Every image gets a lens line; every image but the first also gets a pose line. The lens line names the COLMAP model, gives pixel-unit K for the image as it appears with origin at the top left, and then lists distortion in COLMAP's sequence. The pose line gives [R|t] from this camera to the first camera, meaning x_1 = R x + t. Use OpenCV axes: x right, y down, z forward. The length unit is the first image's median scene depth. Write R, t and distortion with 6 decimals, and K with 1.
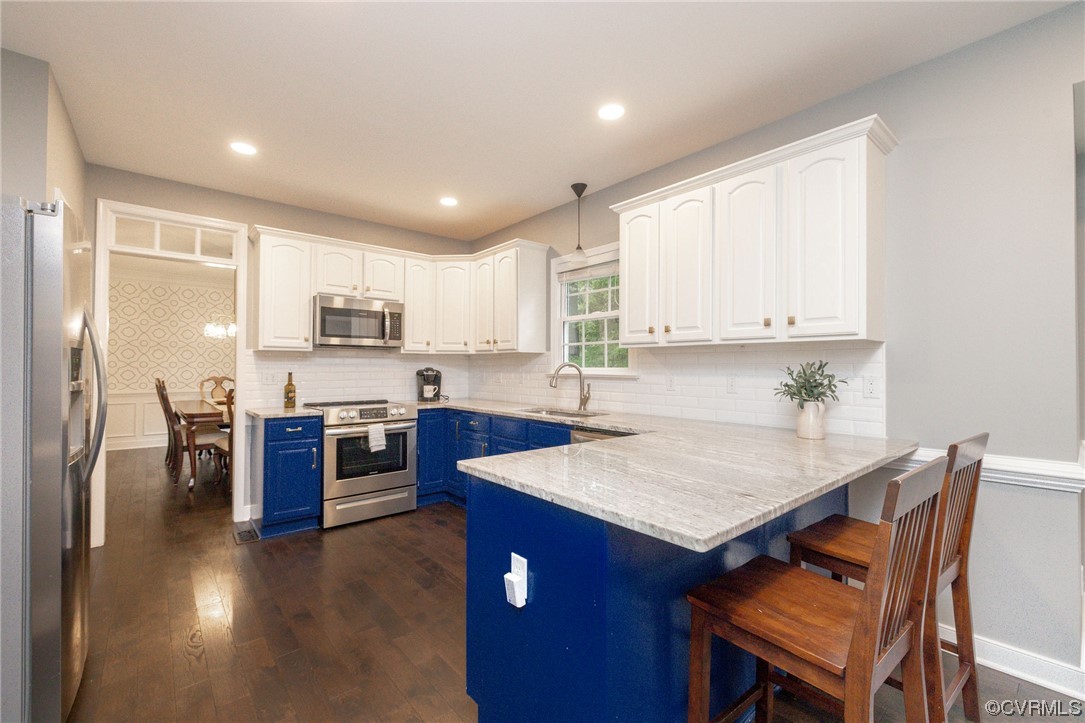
lens RADIAL K [[454.2, 0, 535.1], [0, 454.2, 363.5], [0, 0, 1]] dist [-0.001701, -0.000439]
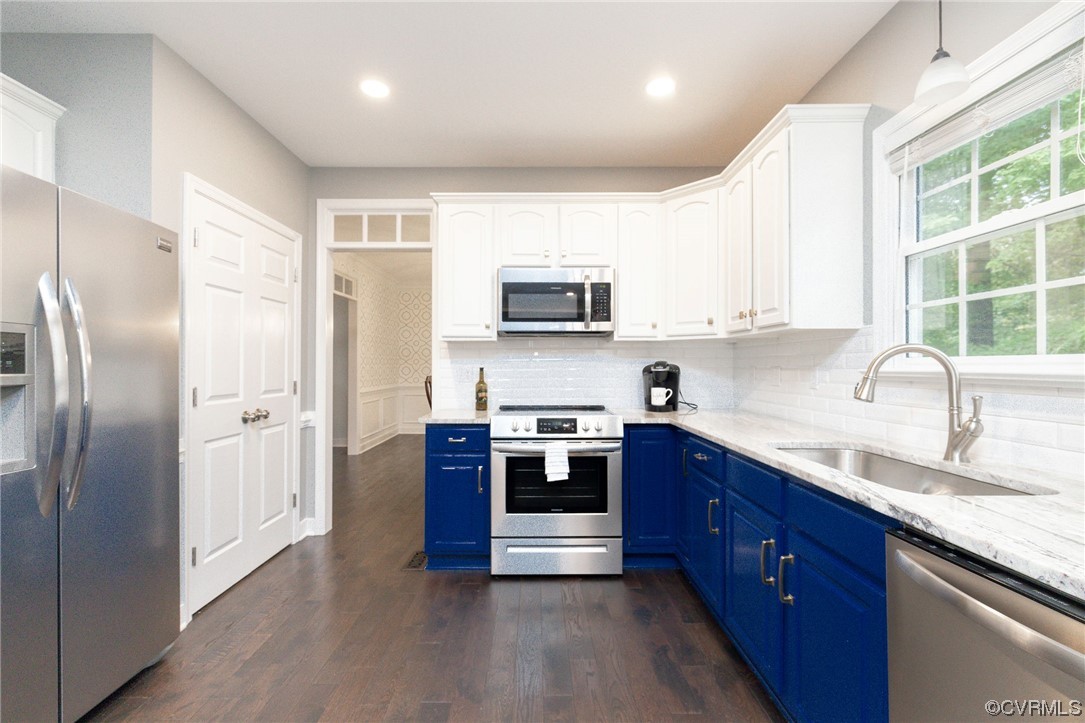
lens RADIAL K [[459.8, 0, 533.5], [0, 459.8, 361.2], [0, 0, 1]] dist [0.000685, 0.000219]
pose [[0.762753, -0.007880, -0.646641, 0.078521], [0.007973, 0.999964, -0.002780, 0.011319], [0.646640, -0.003035, 0.762789, 0.428052]]
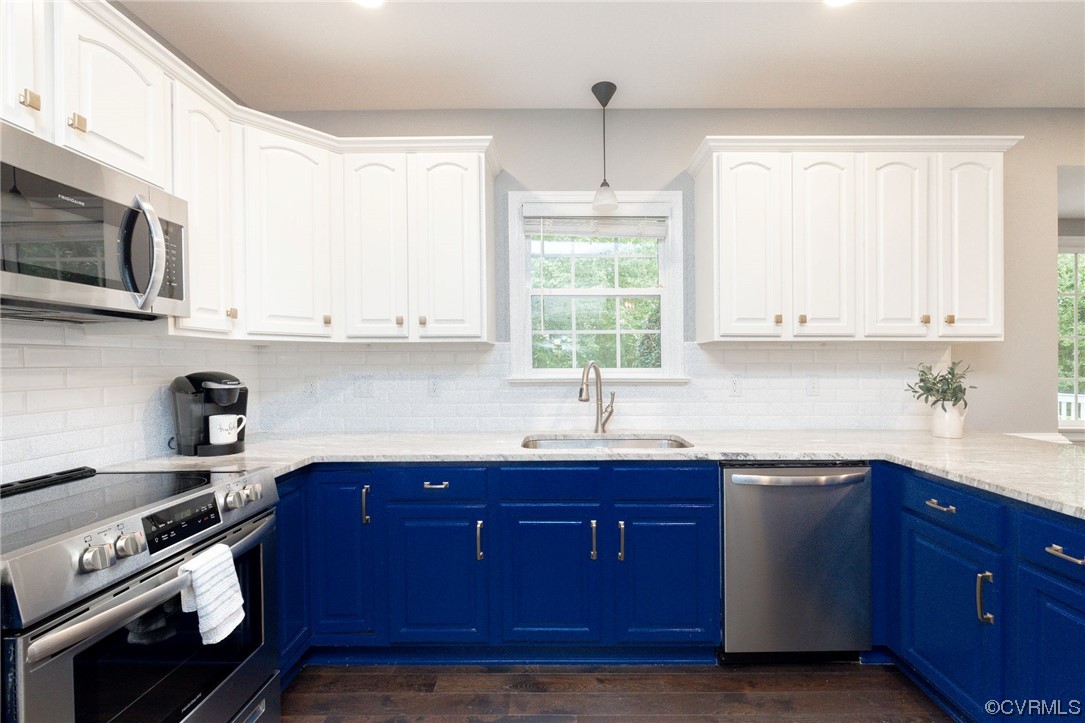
lens RADIAL K [[461.1, 0, 561.9], [0, 461.1, 368.6], [0, 0, 1]] dist [-0.001299, -0.000232]
pose [[0.644951, -0.013458, 0.764105, -0.425827], [-0.001749, 0.999816, 0.019085, -0.003576], [-0.764222, -0.013645, 0.644809, 0.582963]]
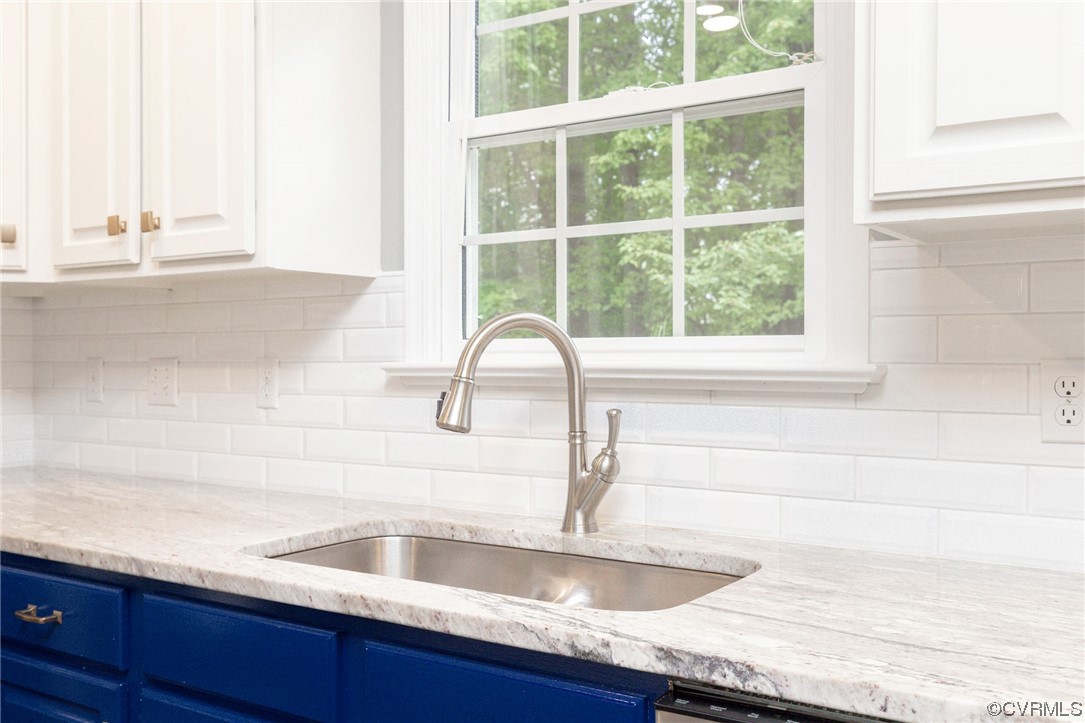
lens RADIAL K [[1050.4, 0, 542.5], [0, 1050.4, 361.5], [0, 0, 1]] dist [0.001632, -0.002649]
pose [[0.962698, -0.005497, 0.270521, -0.046752], [0.001281, 0.999875, 0.015757, 0.012278], [-0.270574, -0.014823, 0.962585, 0.498722]]
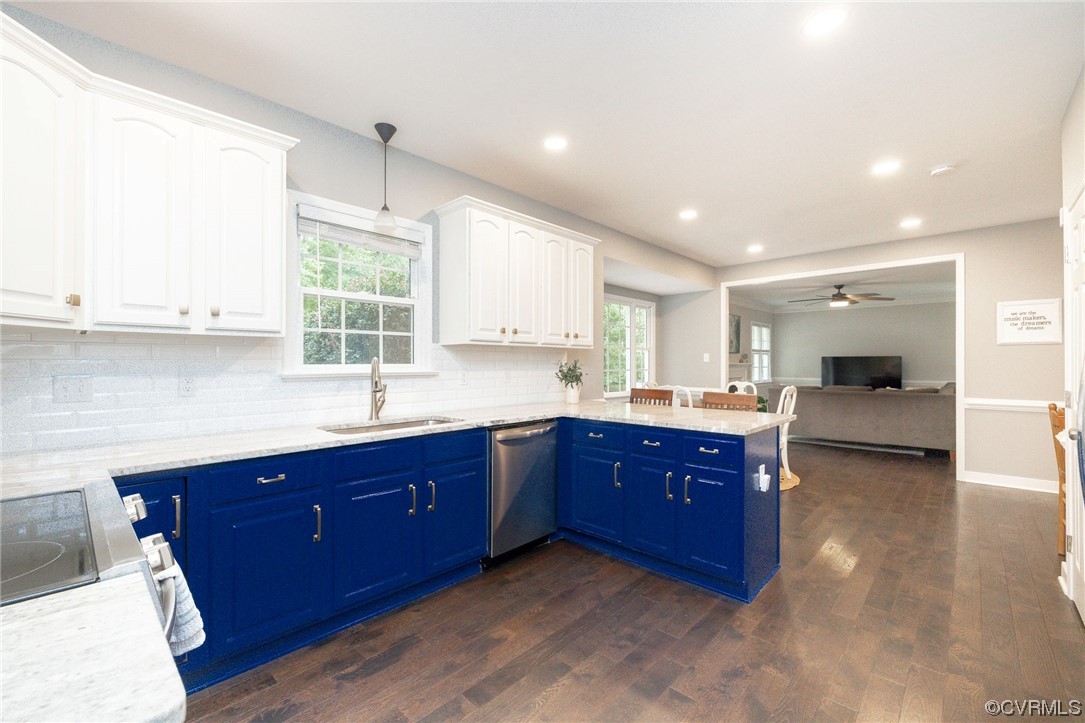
lens RADIAL K [[454.2, 0, 535.1], [0, 454.2, 363.5], [0, 0, 1]] dist [-0.001701, -0.000439]
pose [[-0.101970, -0.006389, 0.994767, -0.654337], [-0.009184, 0.999943, 0.005481, 0.001243], [-0.994745, -0.008577, -0.102023, 0.774159]]
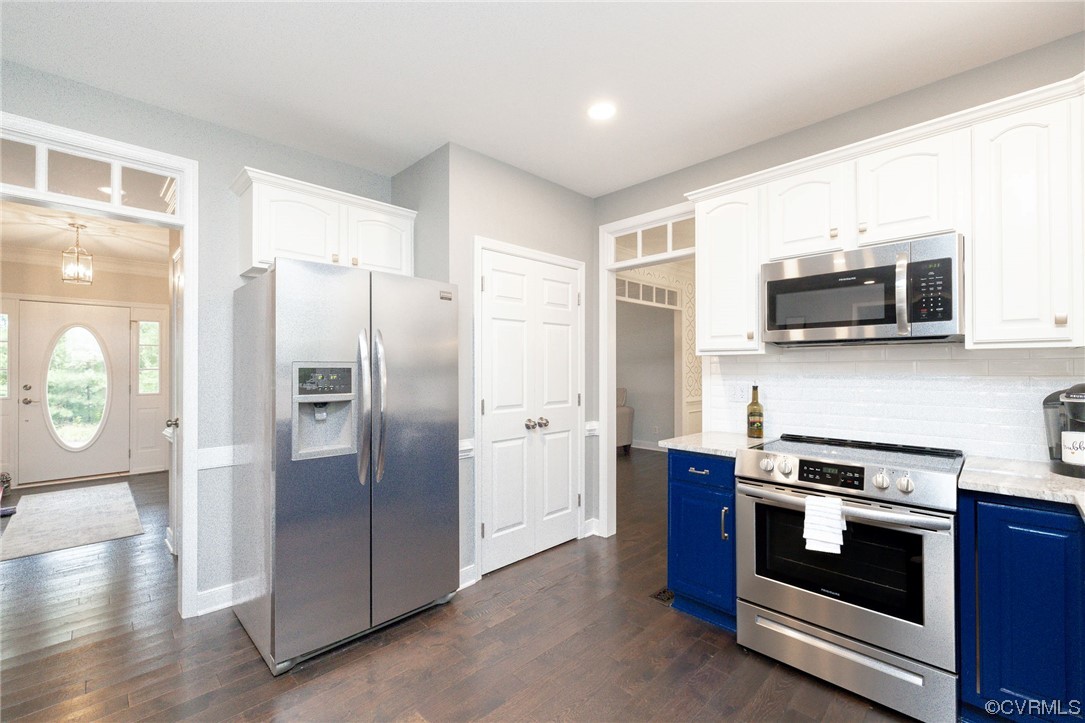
lens RADIAL K [[454.2, 0, 535.1], [0, 454.2, 363.5], [0, 0, 1]] dist [-0.001701, -0.000439]
pose [[0.068584, -0.011975, -0.997573, 0.124477], [0.011526, 0.999871, -0.011210, -0.010667], [0.997579, -0.010729, 0.068714, 0.633864]]
